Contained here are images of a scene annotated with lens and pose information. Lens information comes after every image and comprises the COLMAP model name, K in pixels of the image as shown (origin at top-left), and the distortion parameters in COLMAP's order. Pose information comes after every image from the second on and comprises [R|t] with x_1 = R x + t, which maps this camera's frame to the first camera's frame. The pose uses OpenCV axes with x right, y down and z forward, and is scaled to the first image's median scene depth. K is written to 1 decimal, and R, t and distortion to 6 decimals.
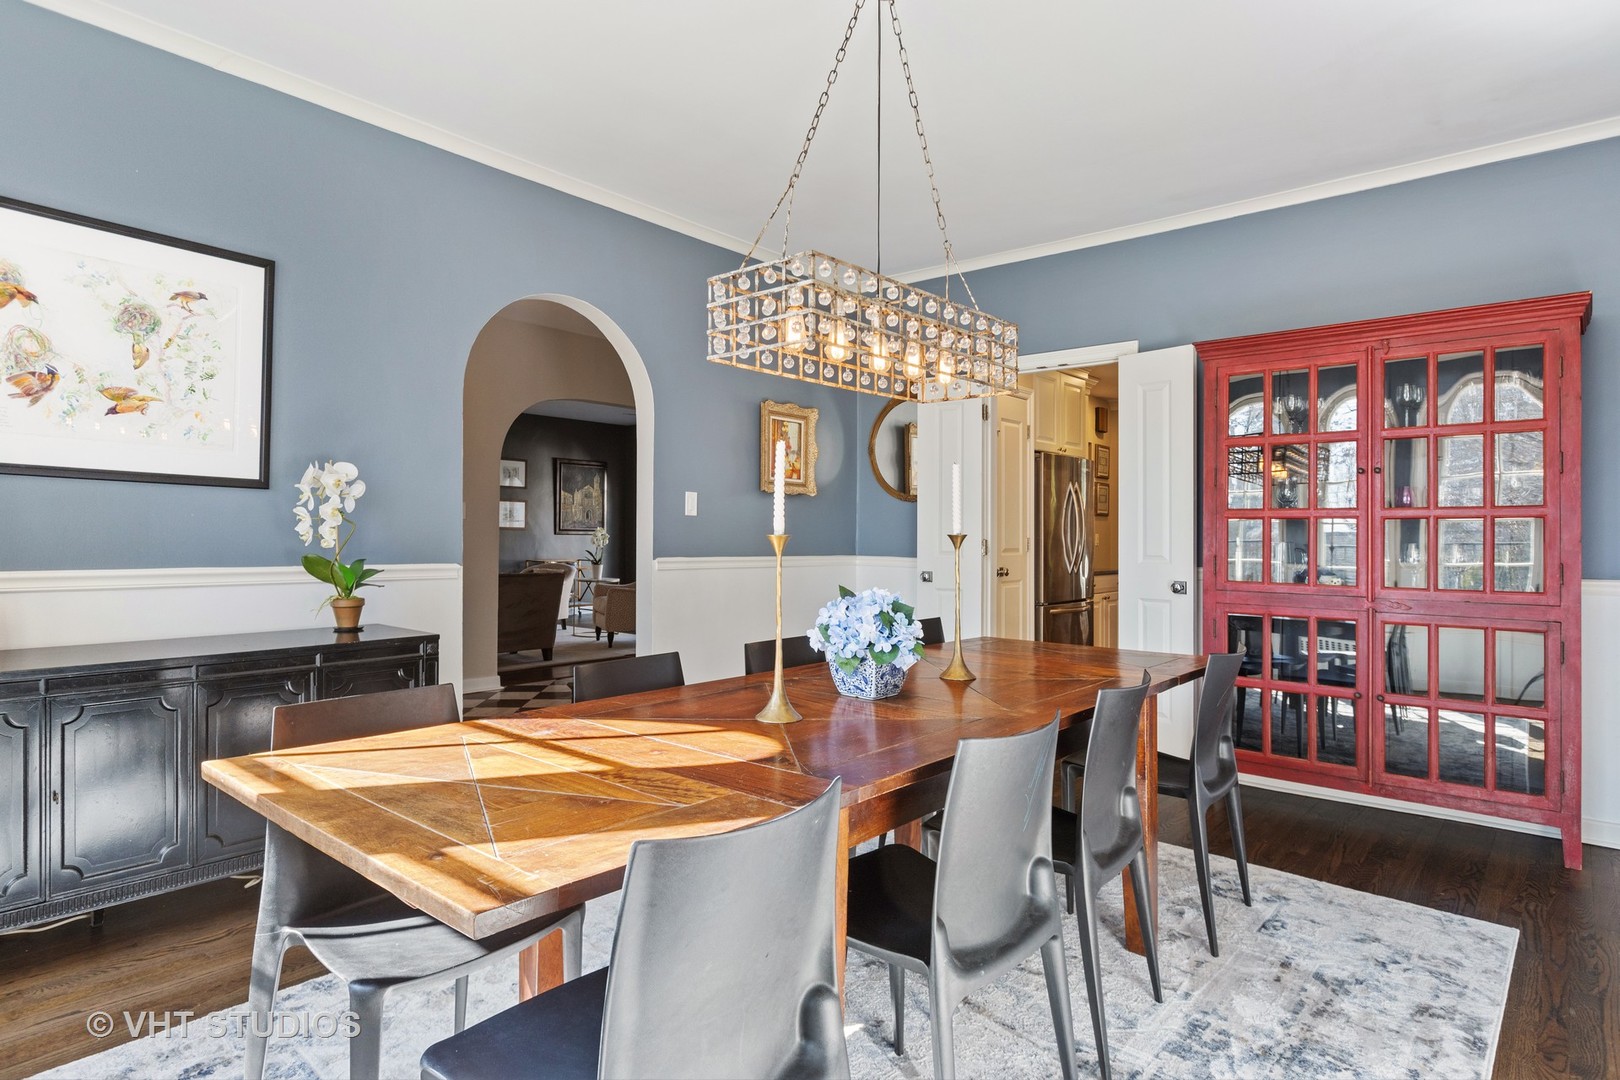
lens RADIAL K [[879.3, 0, 798.6], [0, 879.3, 542.6], [0, 0, 1]] dist [0.003003, 0.000957]
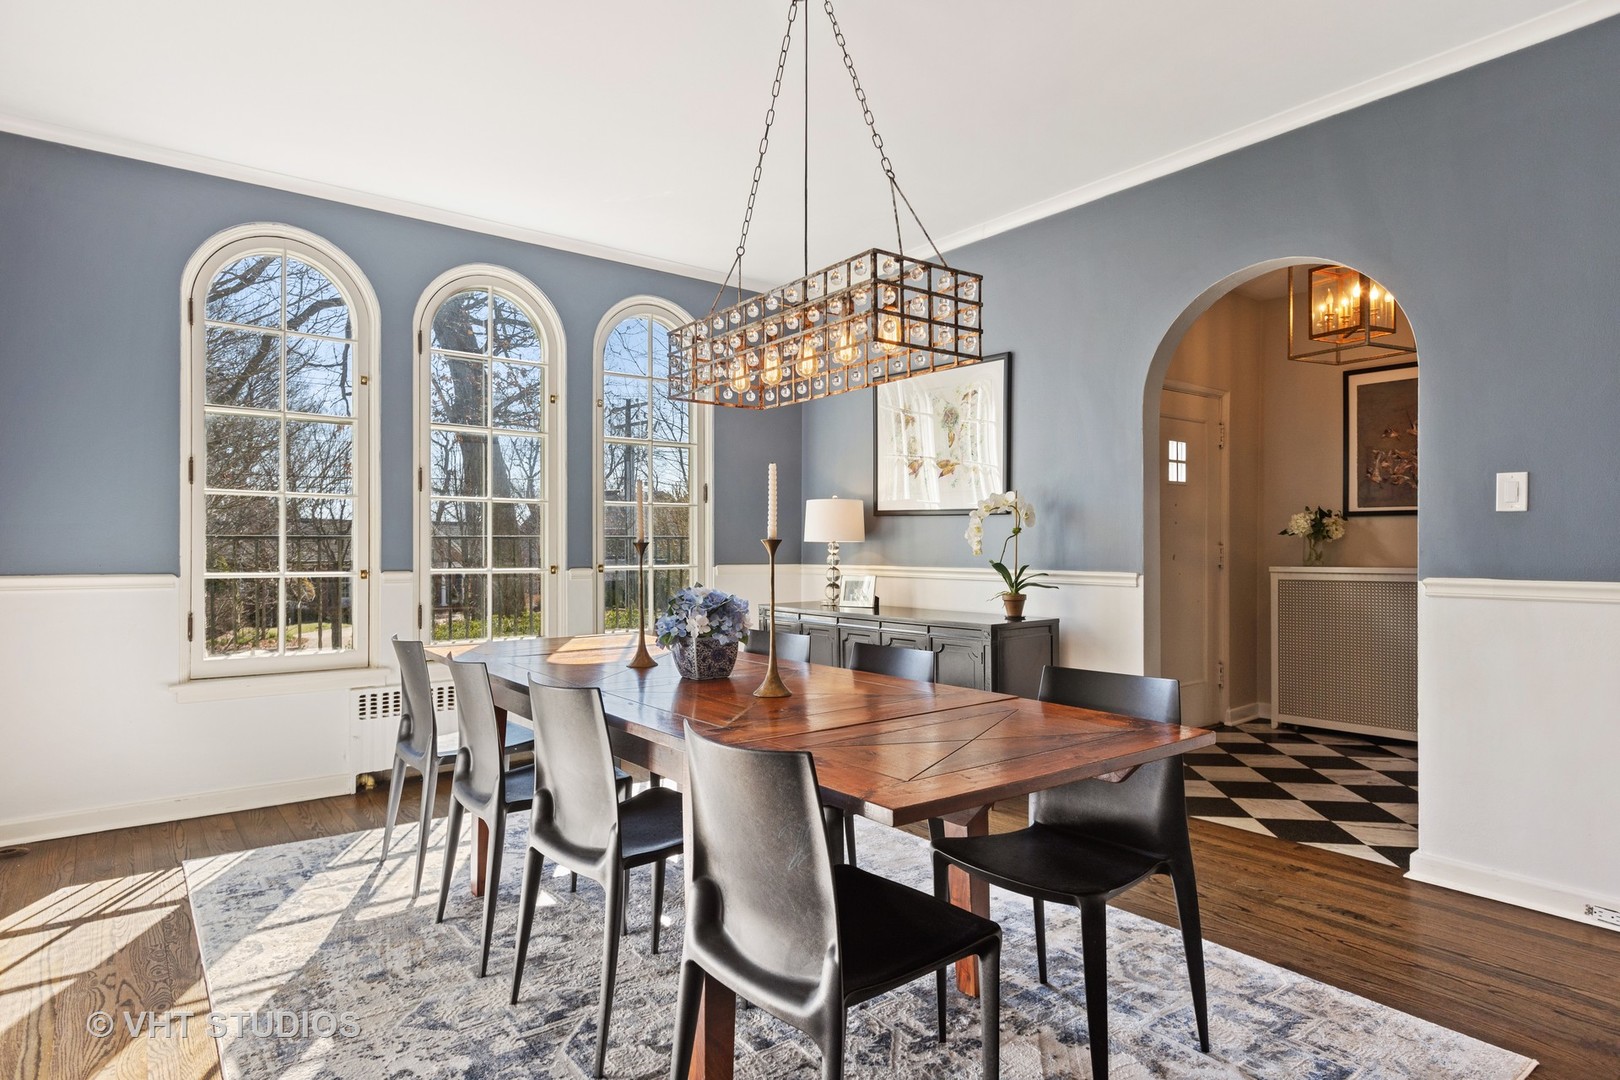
lens RADIAL K [[879.3, 0, 798.6], [0, 879.3, 542.6], [0, 0, 1]] dist [0.003003, 0.000957]
pose [[-0.191099, -0.012374, -0.981493, 0.926498], [-0.007042, 0.999912, -0.011235, 0.003434], [0.981546, 0.004764, -0.191169, 1.032903]]
